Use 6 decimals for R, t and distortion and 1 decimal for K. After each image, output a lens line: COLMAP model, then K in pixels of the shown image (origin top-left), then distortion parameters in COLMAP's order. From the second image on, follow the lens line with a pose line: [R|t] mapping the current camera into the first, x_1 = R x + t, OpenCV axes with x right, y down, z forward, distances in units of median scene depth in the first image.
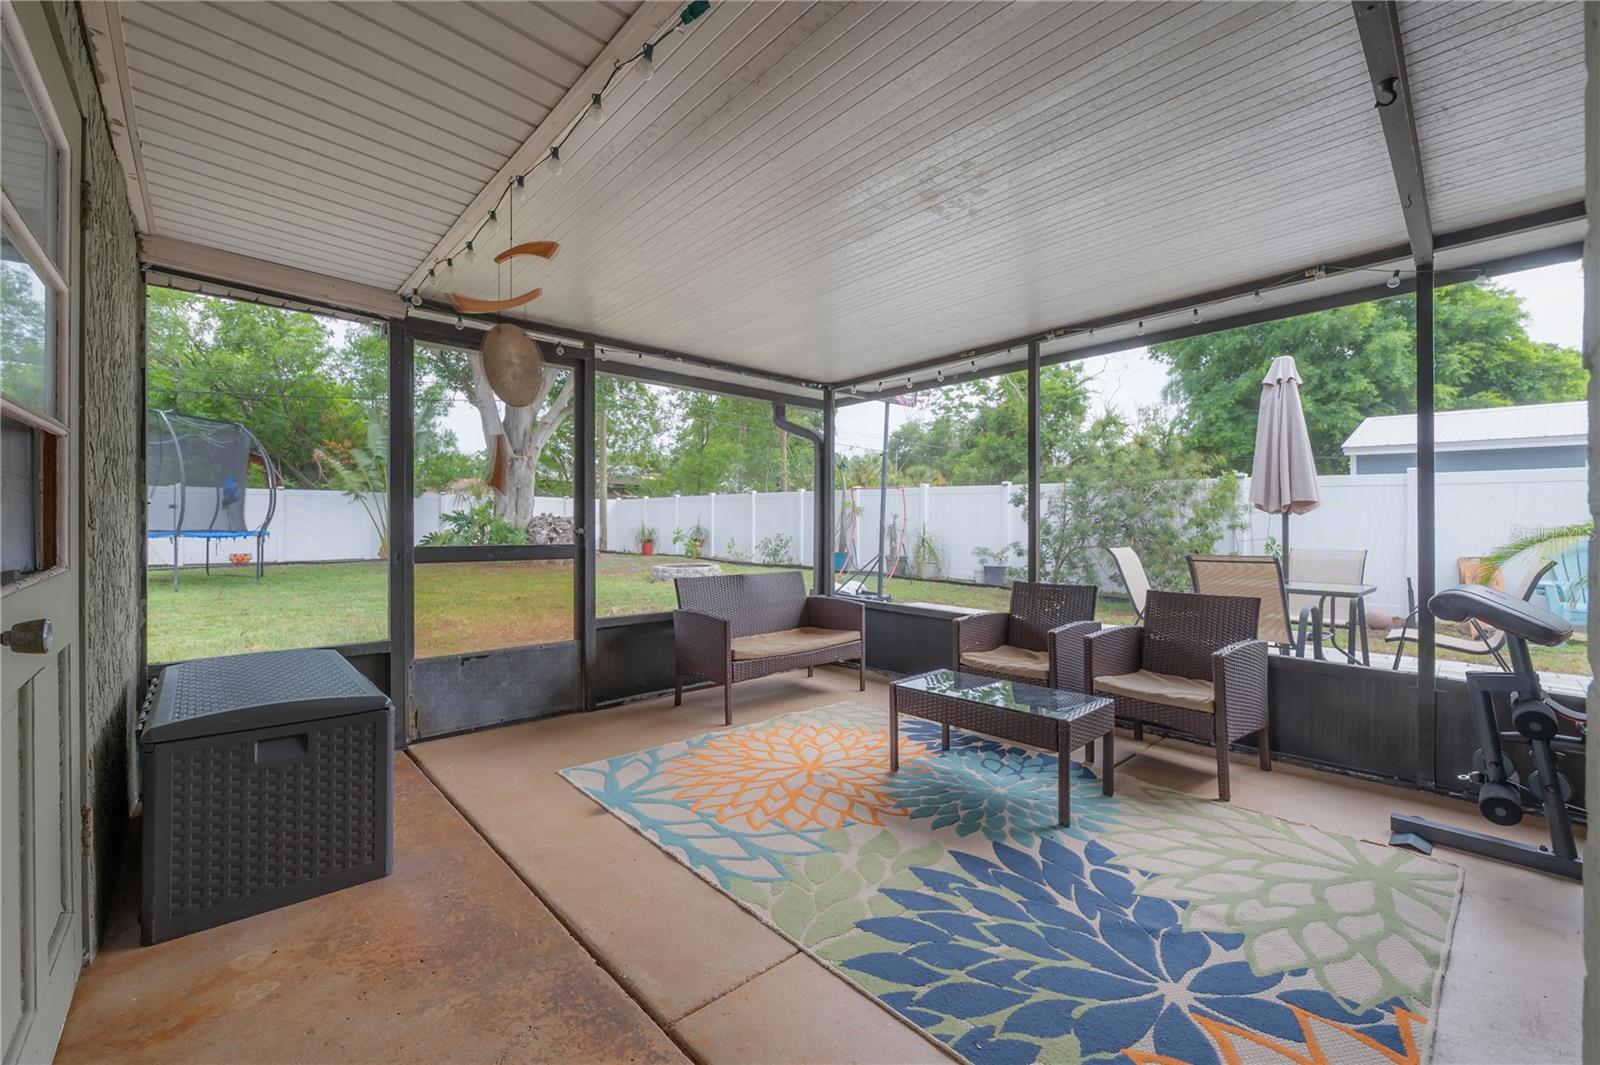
lens RADIAL K [[646.6, 0, 799.9], [0, 646.6, 530.5], [0, 0, 1]] dist [-0.003569, -0.000982]
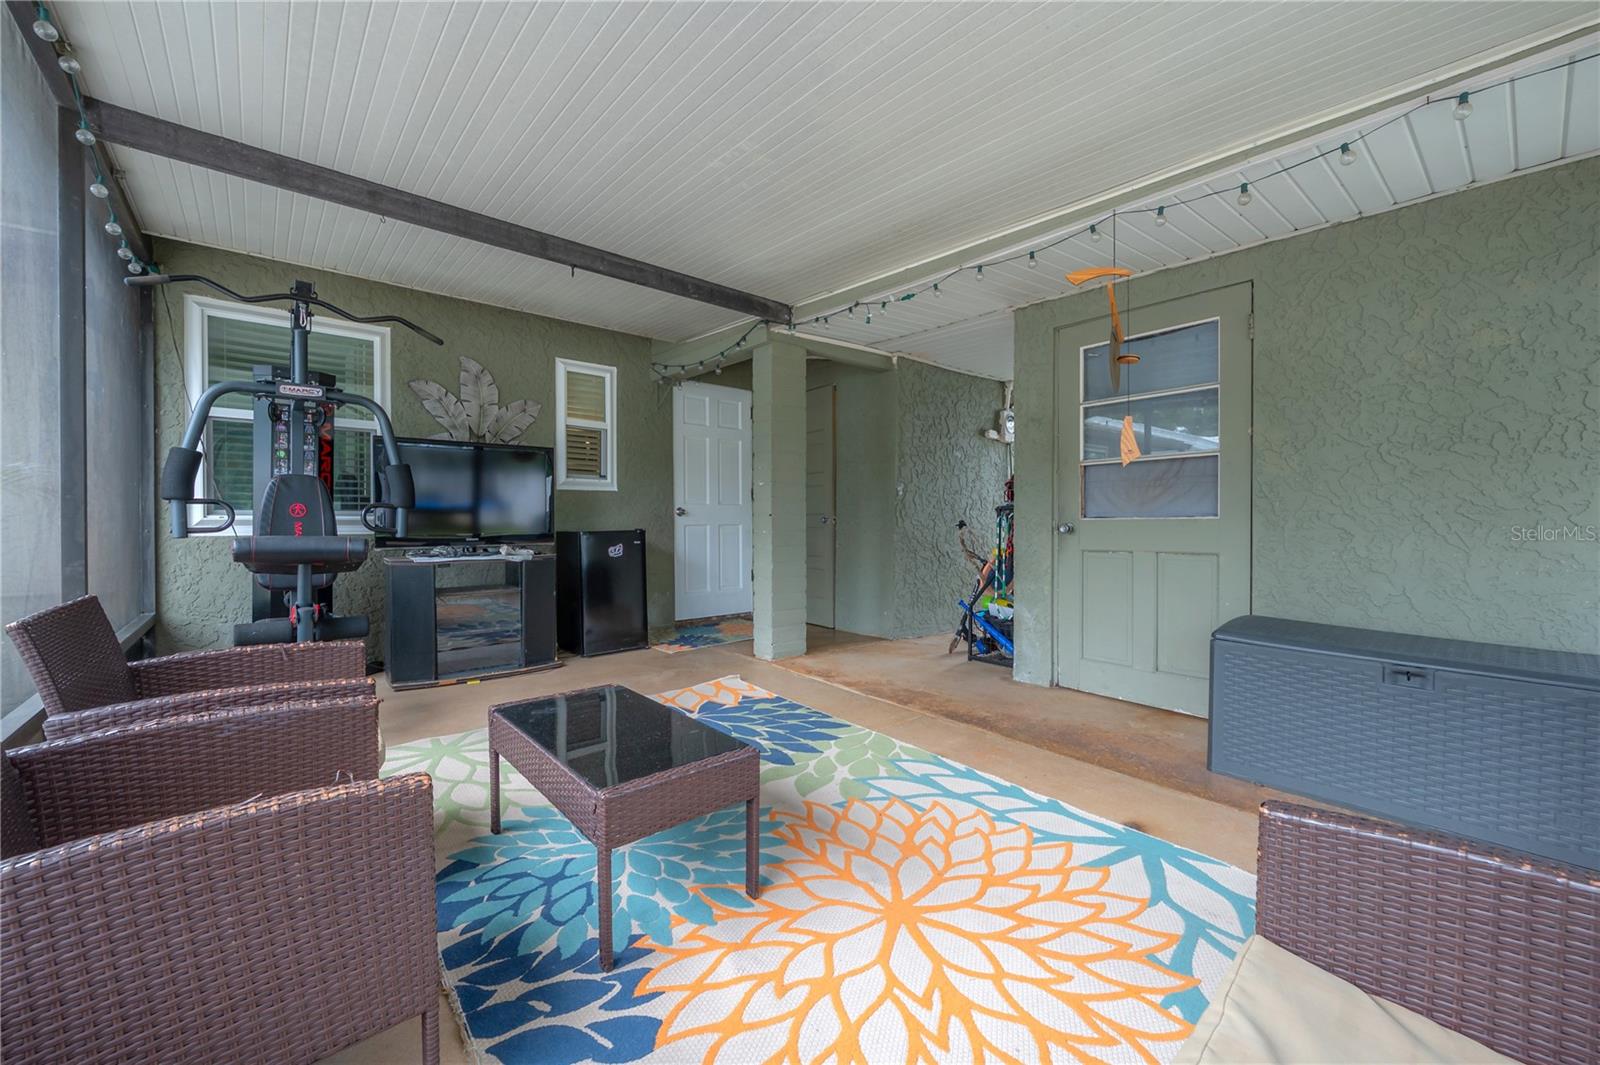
lens RADIAL K [[646.6, 0, 799.7], [0, 646.6, 523.9], [0, 0, 1]] dist [-0.003569, -0.000982]
pose [[-0.999614, -0.008840, 0.026342, 0.101762], [-0.008420, 0.999837, 0.015996, 0.029579], [-0.026479, 0.015768, -0.999525, 1.740914]]
